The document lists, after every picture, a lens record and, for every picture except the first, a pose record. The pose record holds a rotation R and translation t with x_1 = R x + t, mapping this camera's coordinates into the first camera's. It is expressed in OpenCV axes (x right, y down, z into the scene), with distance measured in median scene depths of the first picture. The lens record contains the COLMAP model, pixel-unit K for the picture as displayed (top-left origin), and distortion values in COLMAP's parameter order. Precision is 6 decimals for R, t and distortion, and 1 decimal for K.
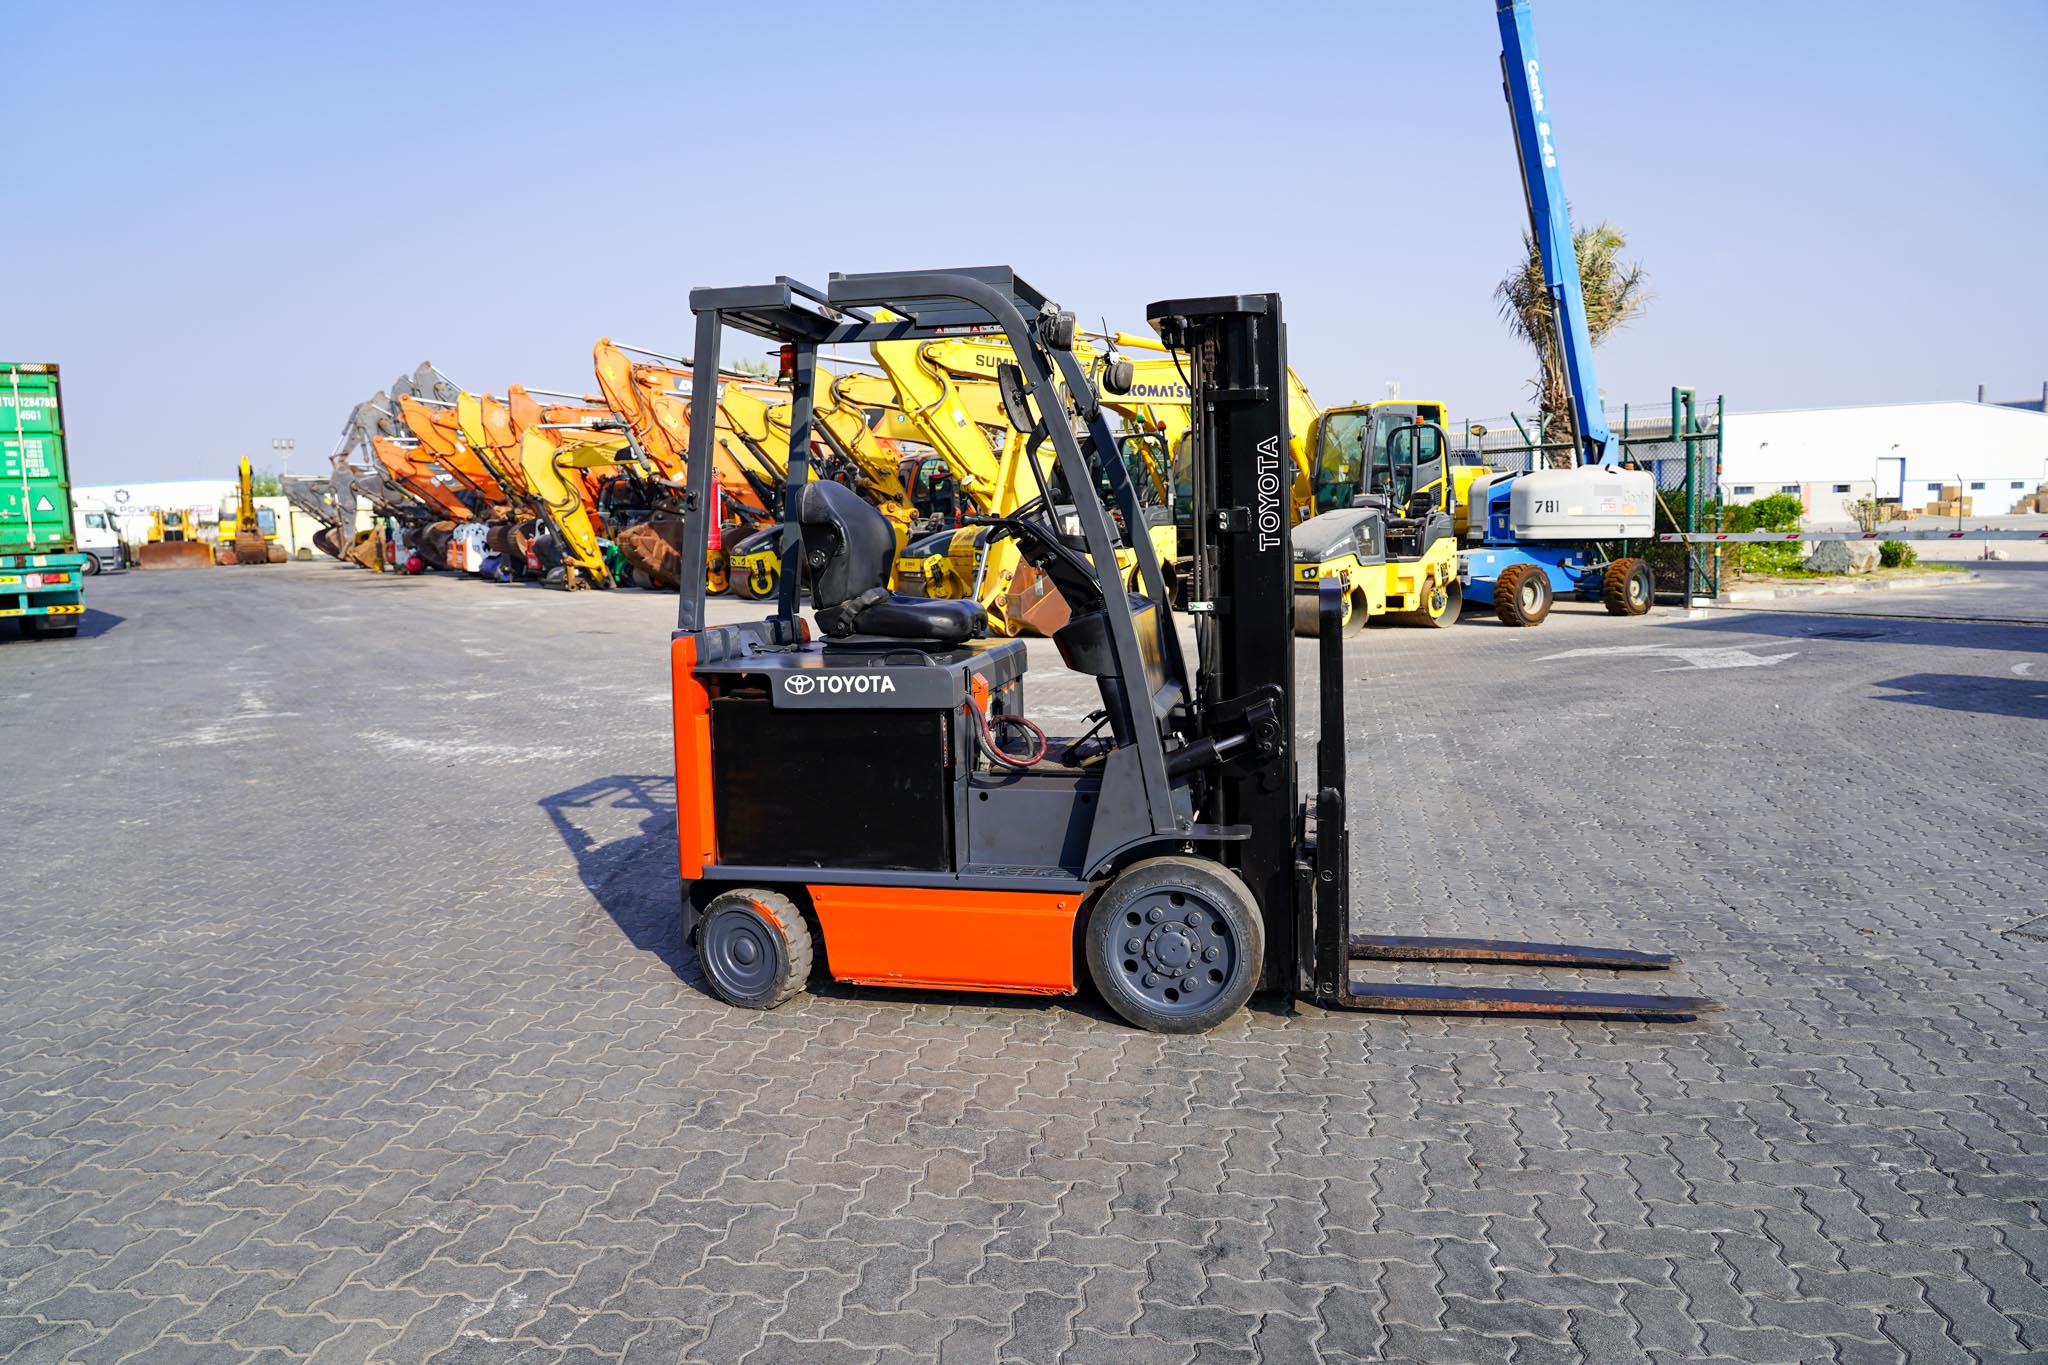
lens RADIAL K [[1376.3, 0, 1012.8], [0, 1376.3, 678.4], [0, 0, 1]] dist [-0.034064, 0.015019]
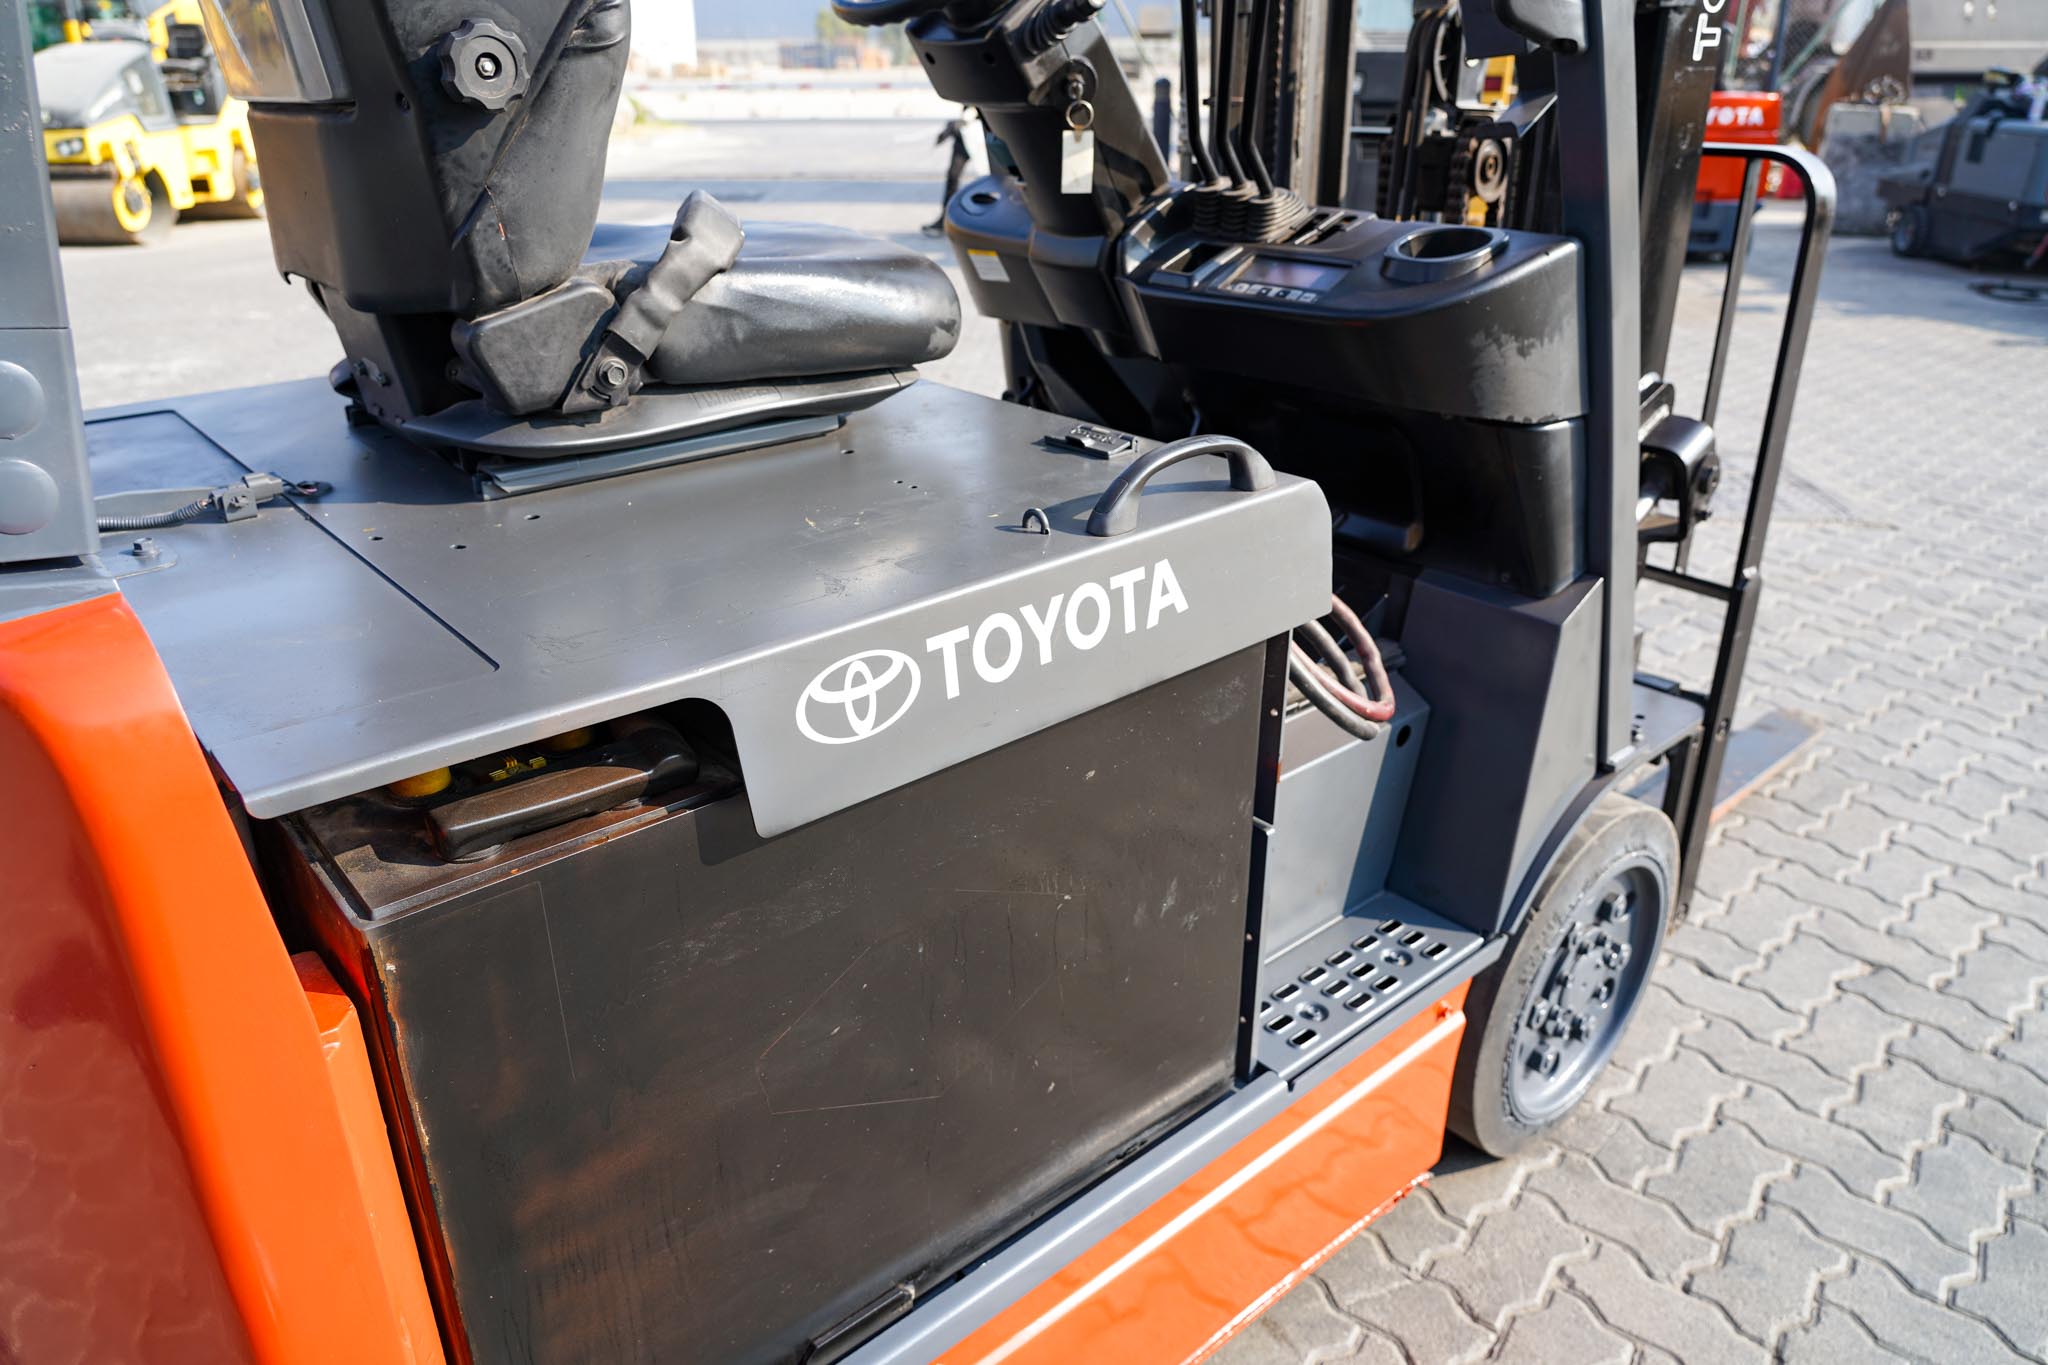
lens RADIAL K [[1376.3, 0, 1027.2], [0, 1376.3, 677.9], [0, 0, 1]] dist [-0.034064, 0.015019]
pose [[0.589005, -0.310014, 0.746301, -0.066797], [0.076199, 0.940682, 0.330622, -0.014773], [-0.804529, -0.137870, 0.577689, 0.194312]]
